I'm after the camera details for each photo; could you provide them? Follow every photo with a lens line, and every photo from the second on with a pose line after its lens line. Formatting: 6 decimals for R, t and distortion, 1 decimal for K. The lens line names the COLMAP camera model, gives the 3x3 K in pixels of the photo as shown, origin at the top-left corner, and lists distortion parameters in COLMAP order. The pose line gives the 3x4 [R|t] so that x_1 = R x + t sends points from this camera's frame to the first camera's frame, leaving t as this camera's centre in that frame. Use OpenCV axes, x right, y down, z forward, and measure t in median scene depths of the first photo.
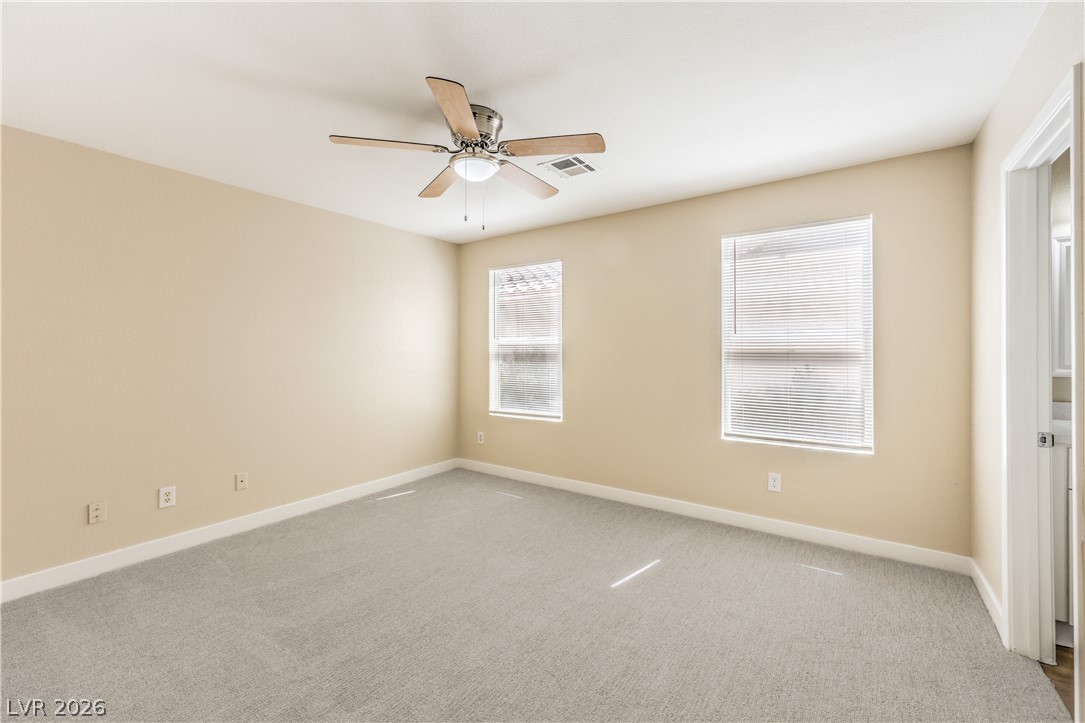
lens RADIAL K [[444.7, 0, 542.5], [0, 444.7, 361.5], [0, 0, 1]] dist [-0.000386, -0.000025]
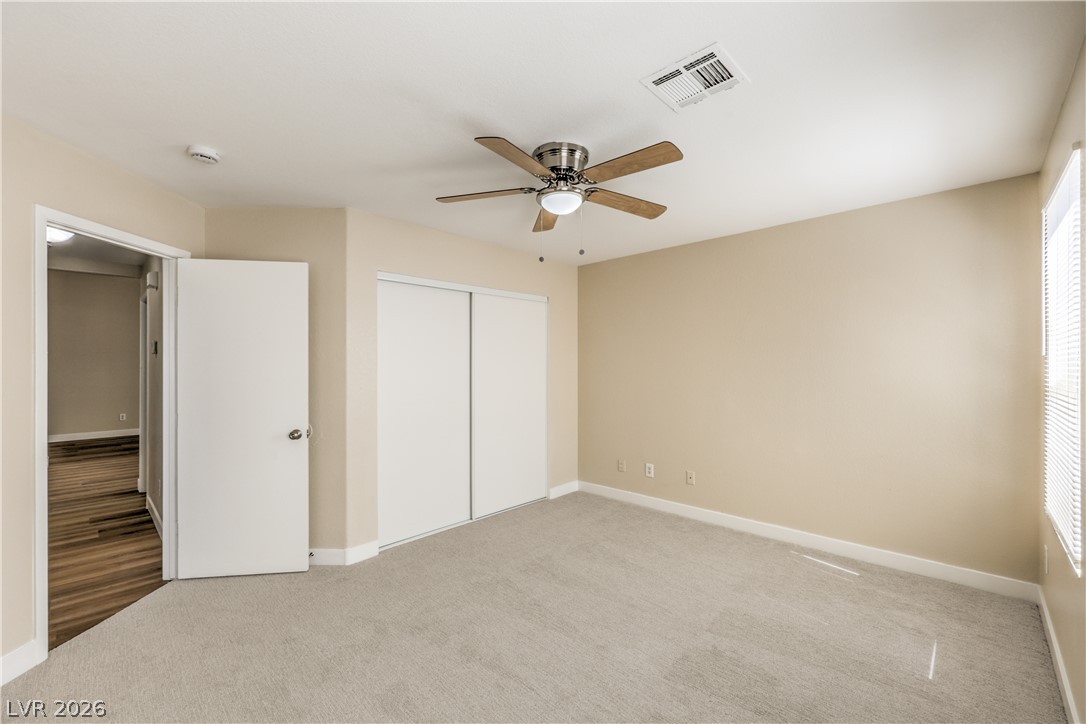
lens RADIAL K [[445.1, 0, 543.0], [0, 445.1, 362.0], [0, 0, 1]] dist [-0.000386, -0.000025]
pose [[-0.161204, -0.003259, -0.986916, 0.629424], [-0.010242, 0.999946, -0.001629, -0.049712], [0.986868, 0.009845, -0.161229, 0.794828]]
